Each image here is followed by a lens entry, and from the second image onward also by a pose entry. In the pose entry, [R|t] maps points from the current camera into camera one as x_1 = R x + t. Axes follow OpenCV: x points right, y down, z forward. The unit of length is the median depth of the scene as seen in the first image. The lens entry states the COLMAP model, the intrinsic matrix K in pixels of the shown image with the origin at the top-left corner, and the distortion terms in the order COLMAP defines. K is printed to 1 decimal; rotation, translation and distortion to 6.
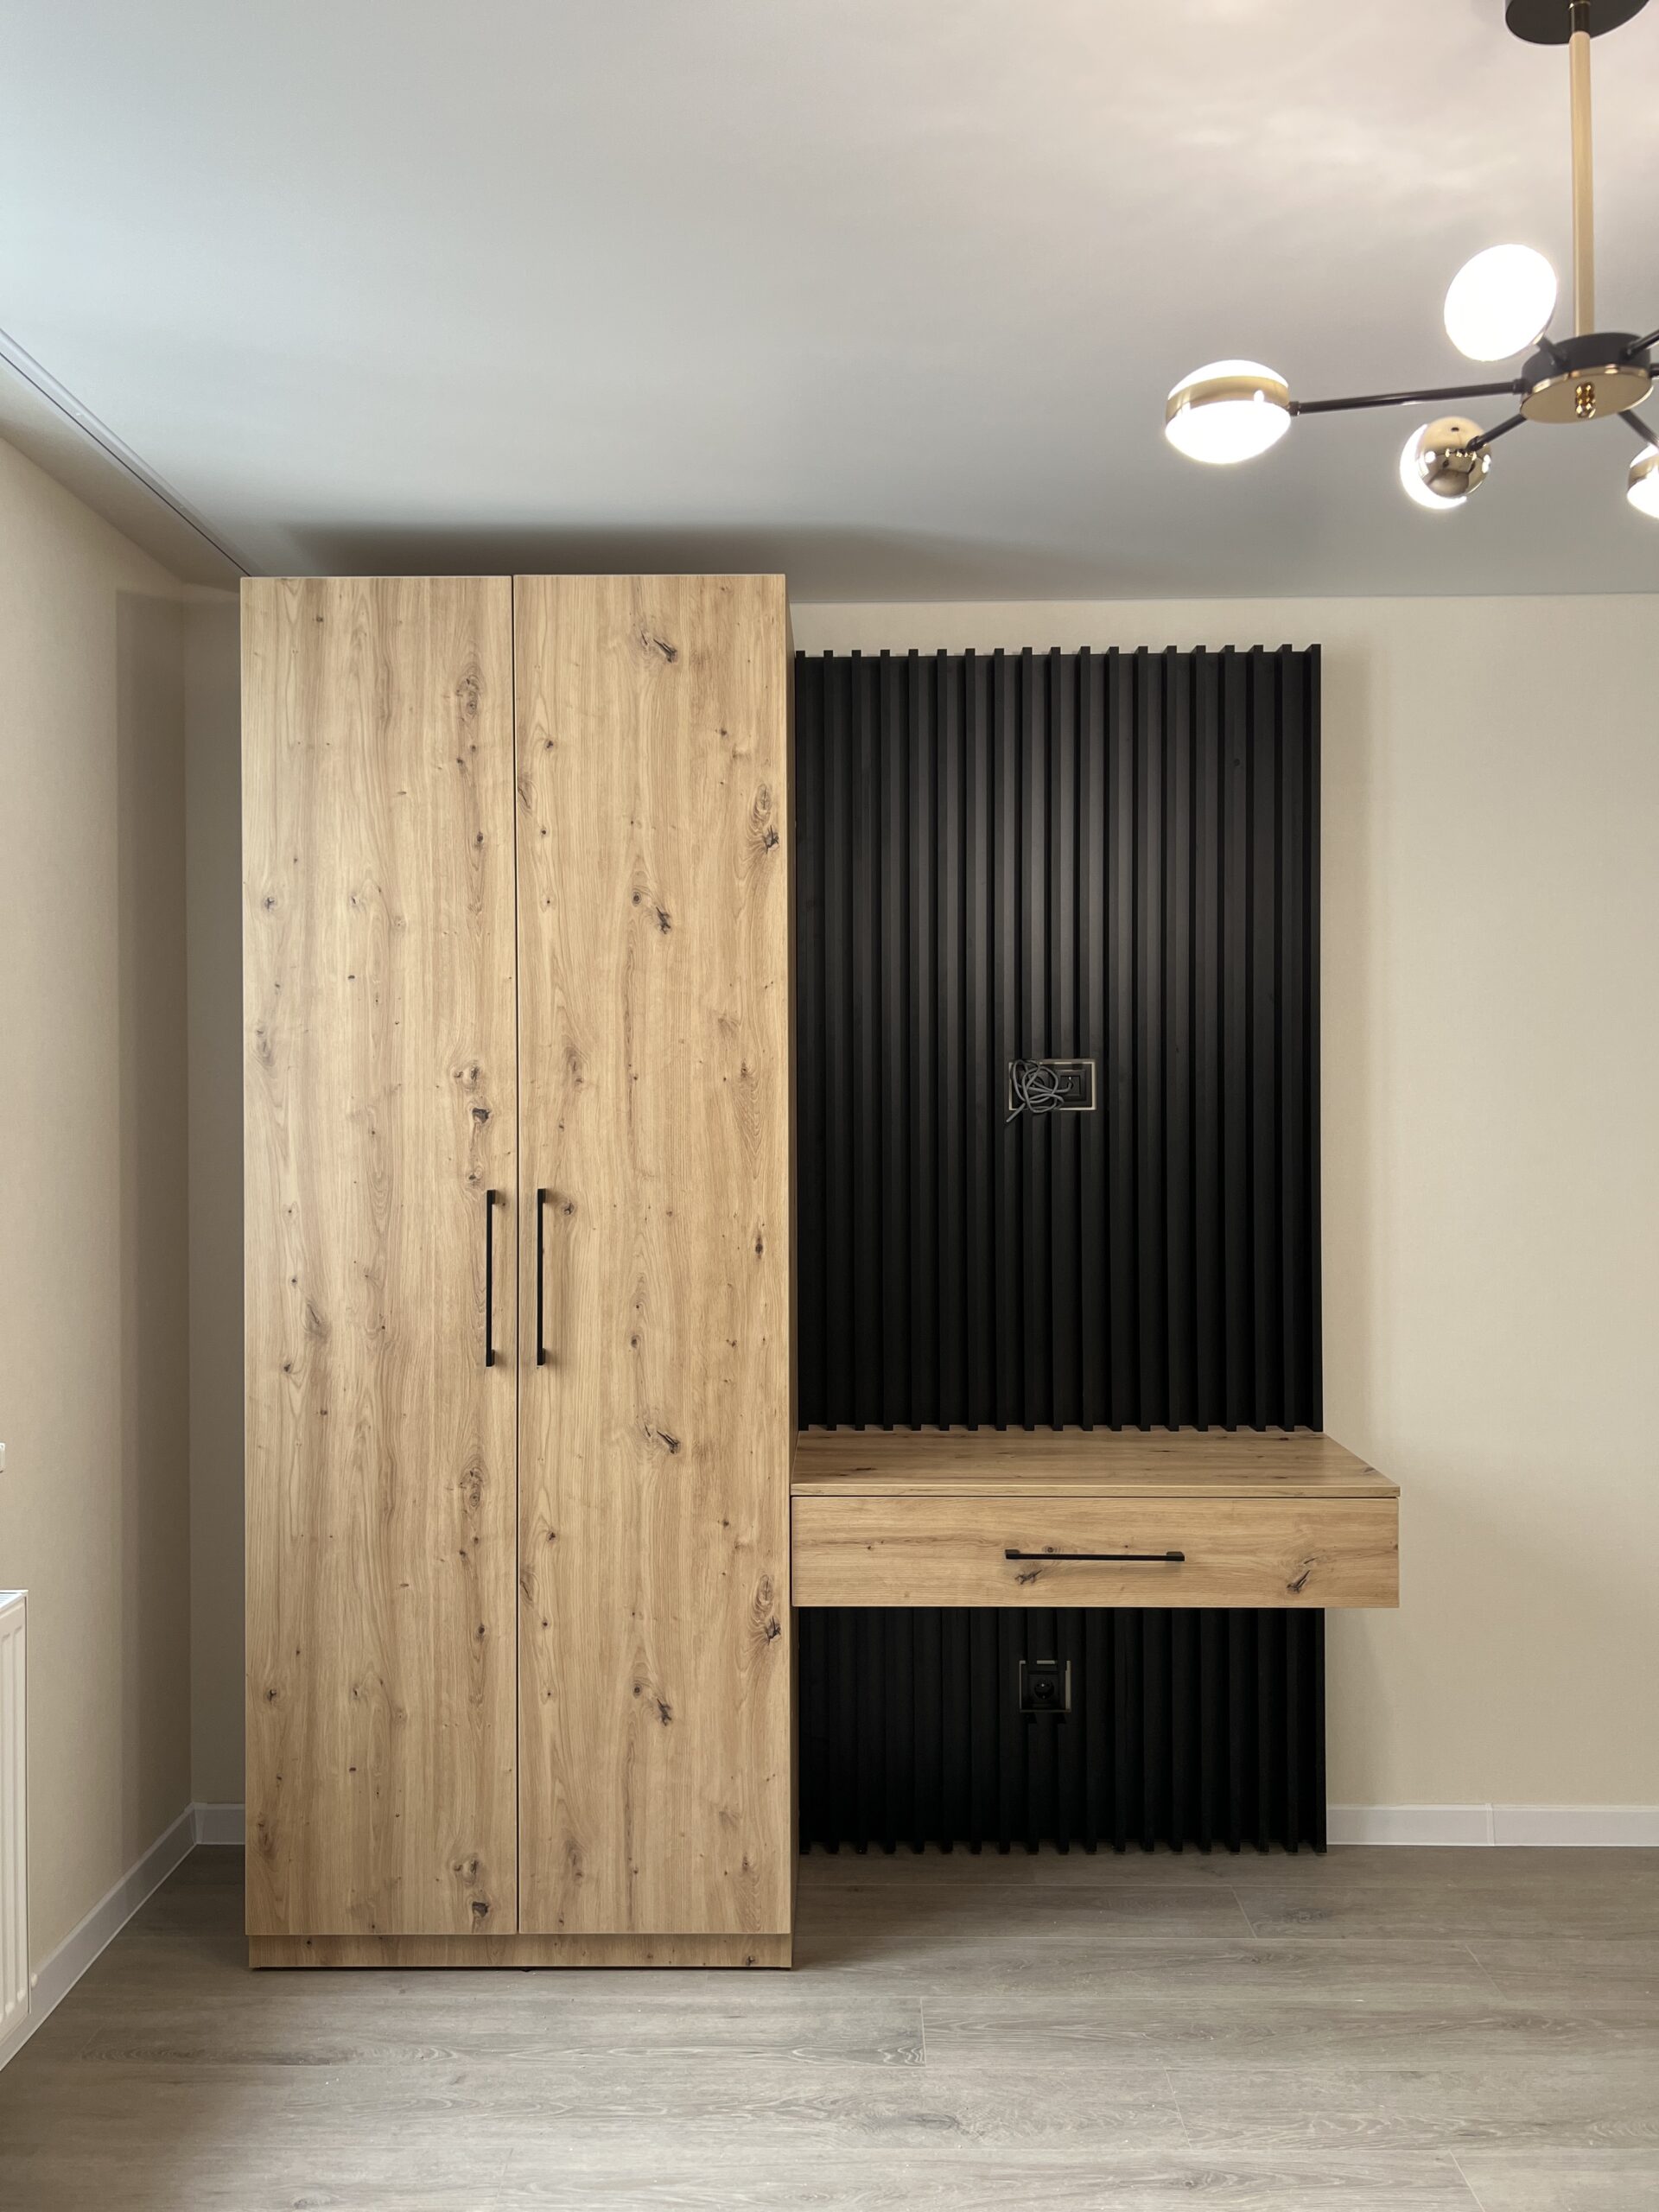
lens RADIAL K [[1660.4, 0, 827.8], [0, 1660.4, 1121.3], [0, 0, 1]] dist [0.065180, -0.091386]
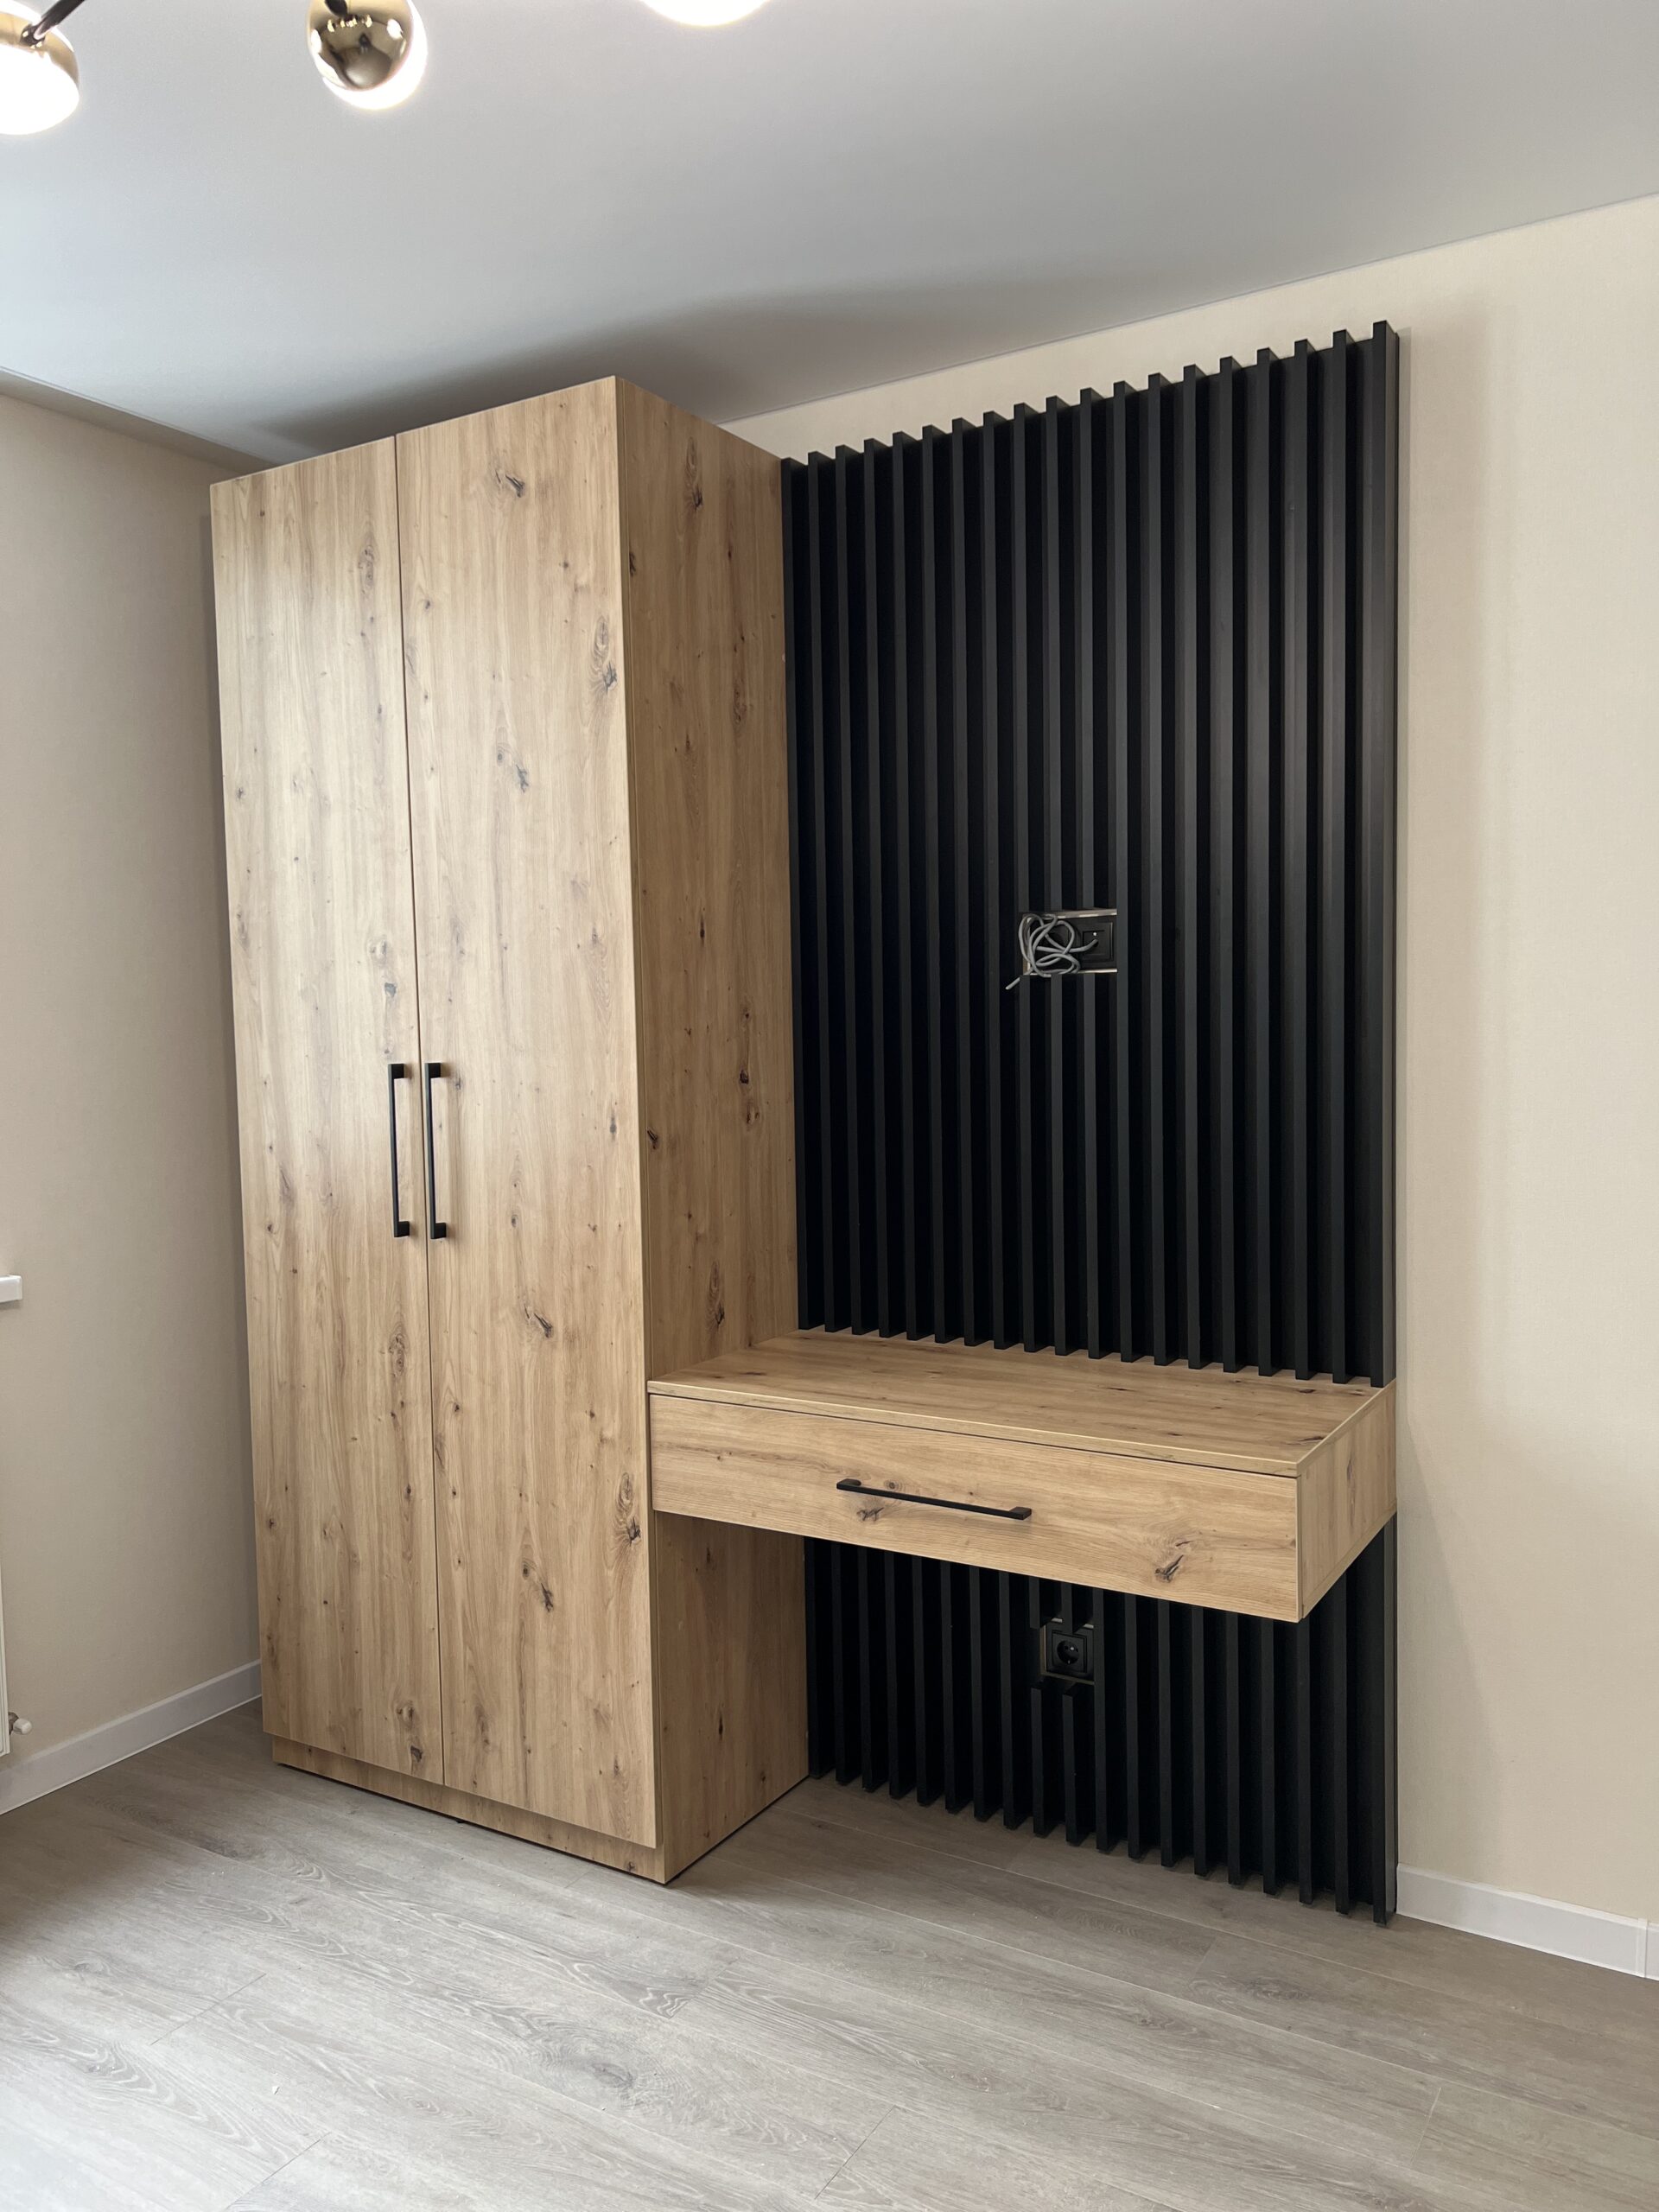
lens RADIAL K [[1660.3, 0, 829.0], [0, 1660.3, 1124.1], [0, 0, 1]] dist [0.092664, -0.143555]
pose [[0.860408, 0.021140, -0.509168, 0.537186], [0.013261, 0.997872, 0.063839, 0.016370], [0.509434, -0.061680, 0.858296, 0.260136]]
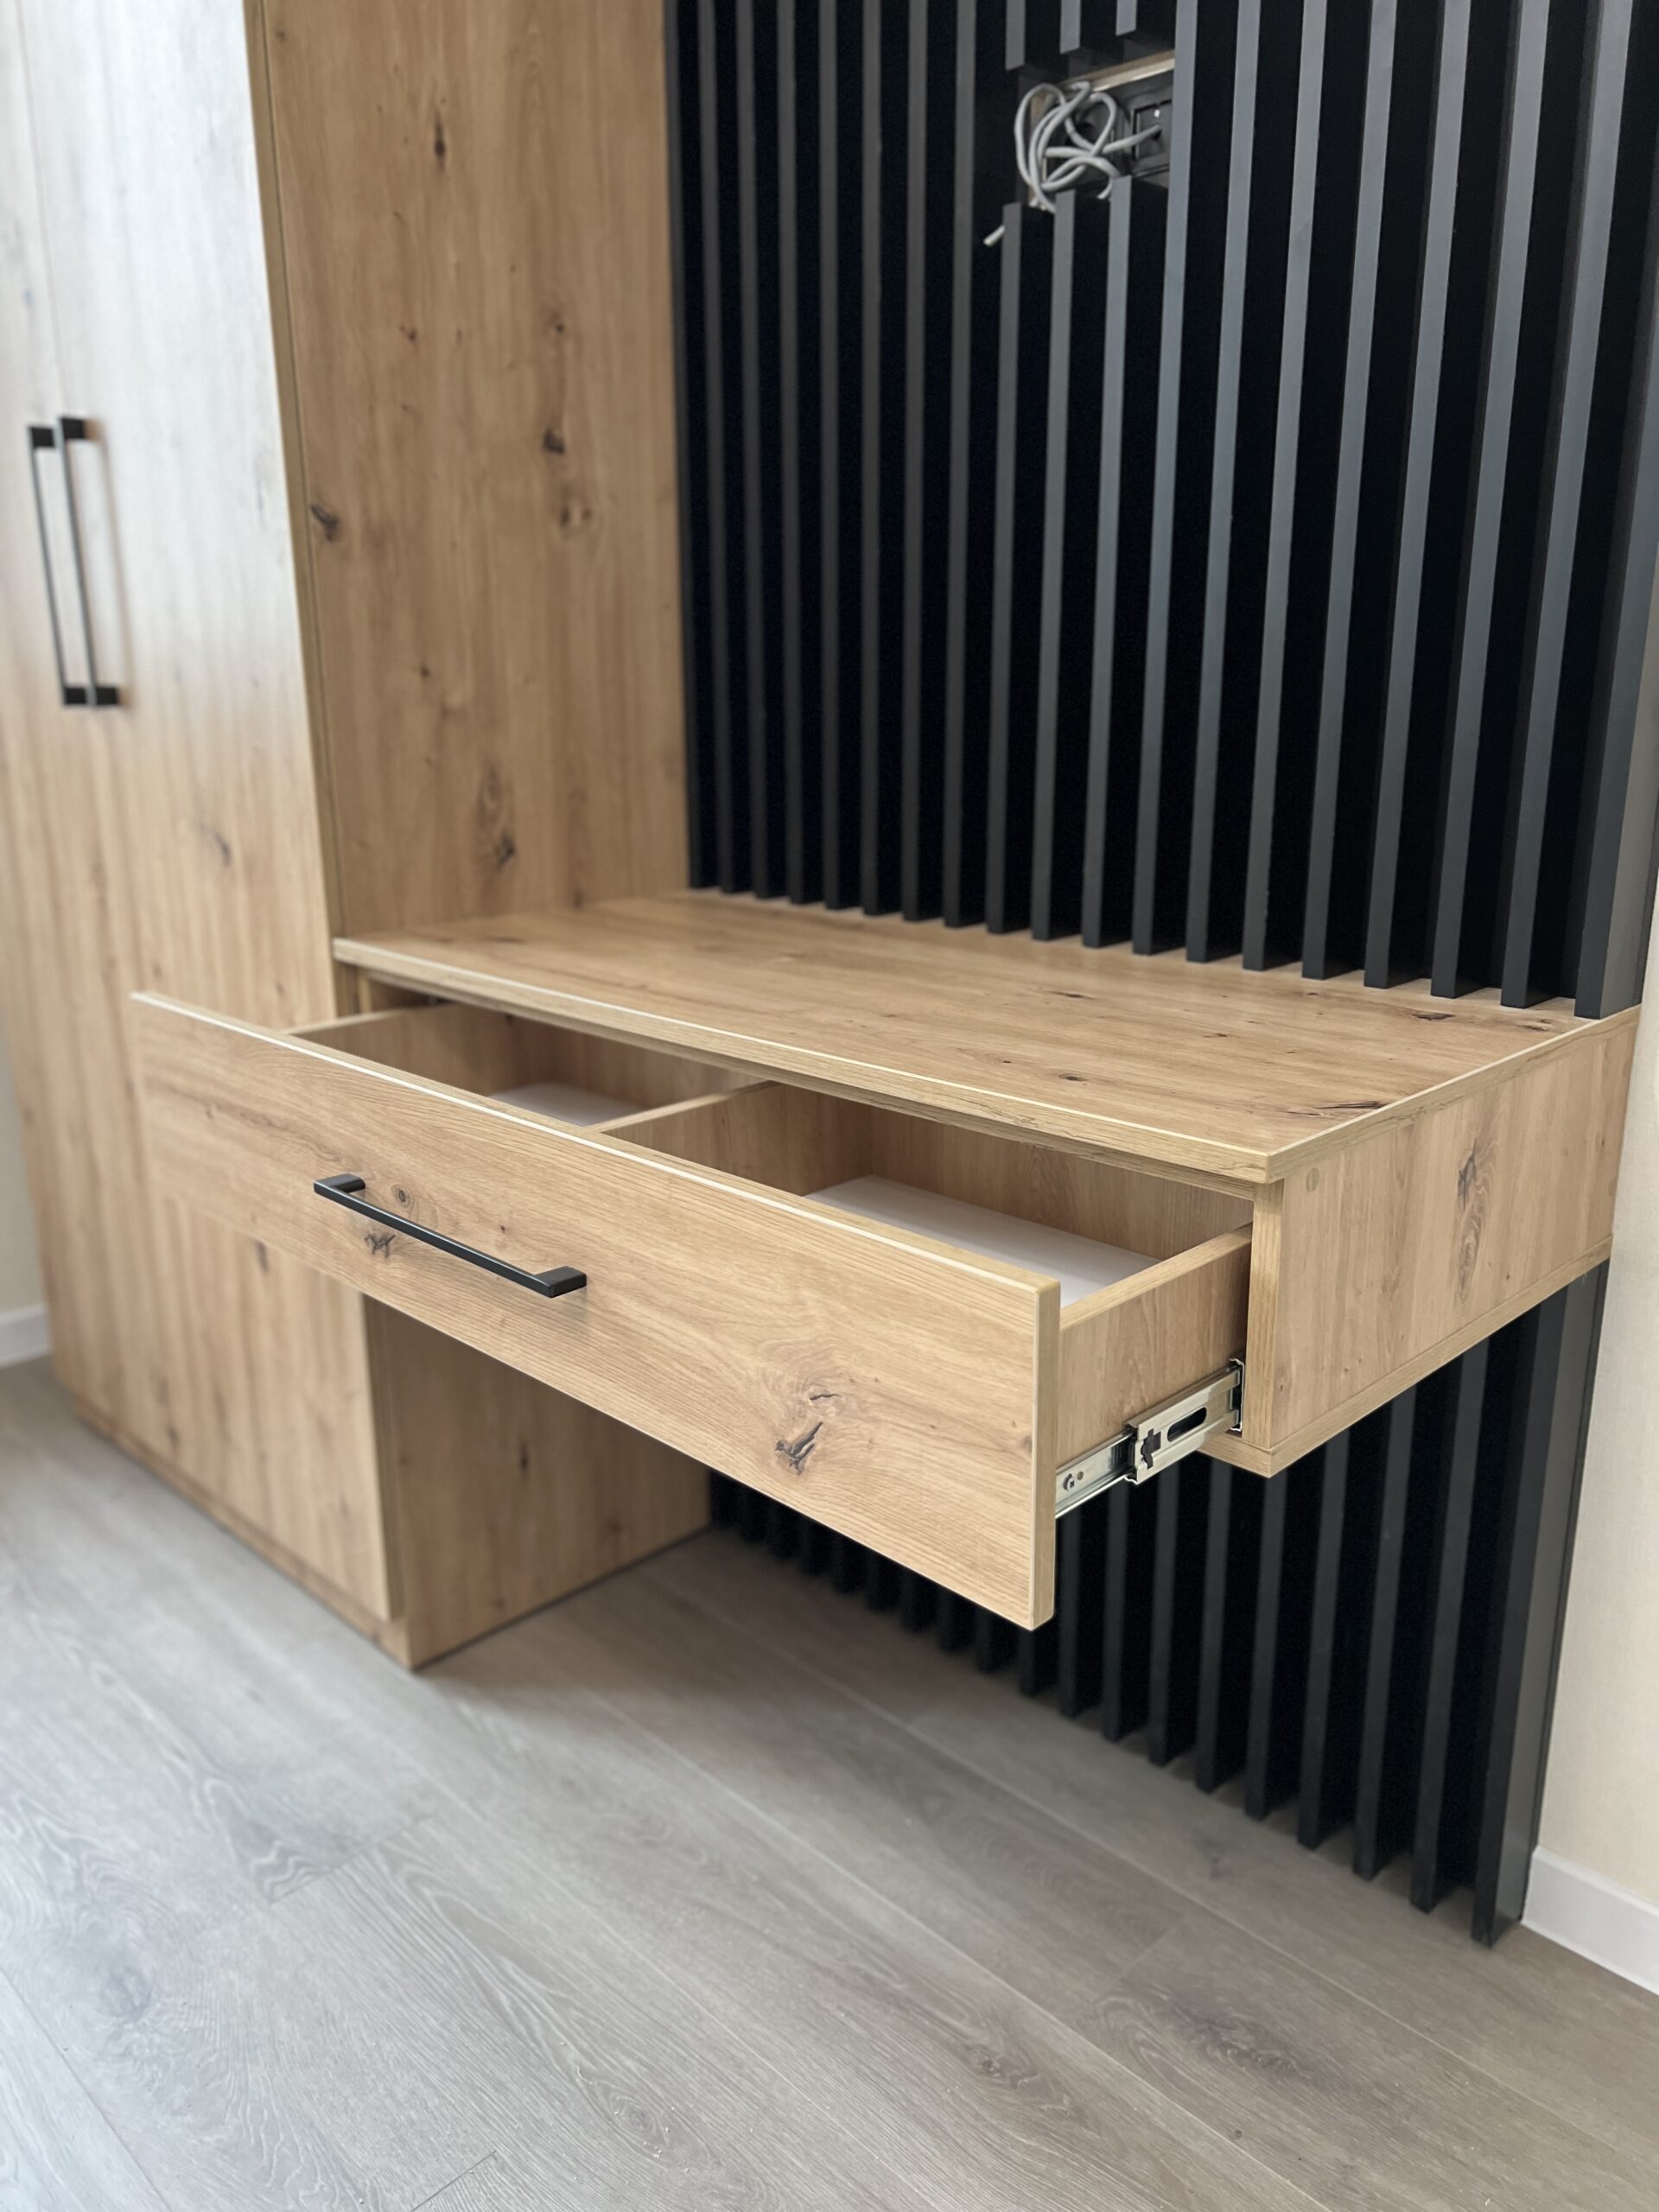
lens RADIAL K [[1660.4, 0, 827.8], [0, 1660.4, 1121.3], [0, 0, 1]] dist [0.065180, -0.091386]
pose [[0.714245, 0.191390, -0.673219, 0.496522], [-0.001023, 0.962169, 0.272451, 0.122099], [0.699895, -0.193908, 0.687420, 0.712711]]
